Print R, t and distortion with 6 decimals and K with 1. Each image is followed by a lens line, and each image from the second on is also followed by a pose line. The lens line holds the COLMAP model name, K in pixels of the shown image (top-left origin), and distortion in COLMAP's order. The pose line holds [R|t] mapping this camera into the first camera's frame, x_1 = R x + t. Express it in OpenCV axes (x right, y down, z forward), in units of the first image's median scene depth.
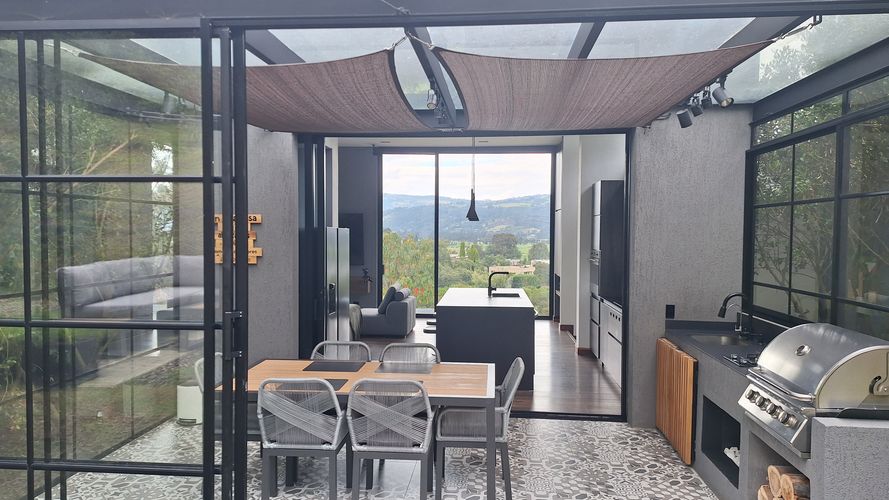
lens RADIAL K [[616.6, 0, 444.5], [0, 616.6, 250.0], [0, 0, 1]] dist [-0.002040, -0.000539]
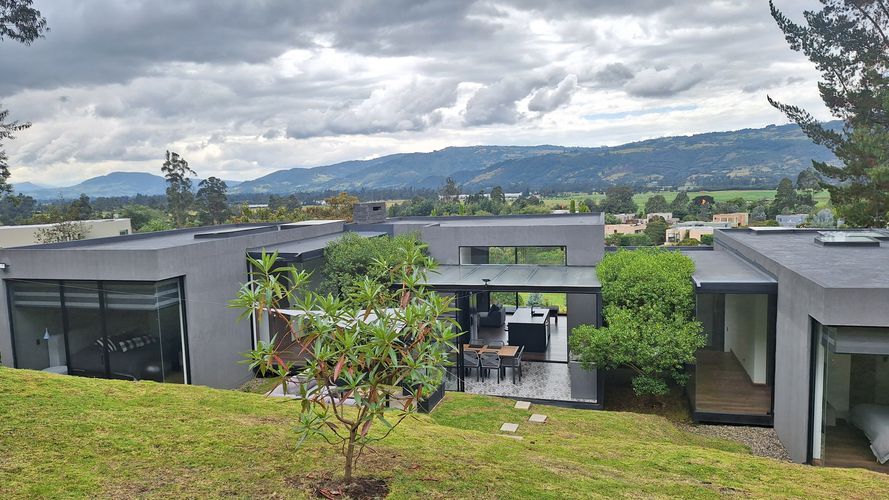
lens RADIAL K [[616.6, 0, 444.5], [0, 616.6, 250.0], [0, 0, 1]] dist [-0.002040, -0.000539]
pose [[0.983687, -0.009849, -0.179618, 0.309802], [0.022757, 0.997291, 0.069945, -0.652908], [0.178443, -0.072891, 0.981247, -2.633845]]
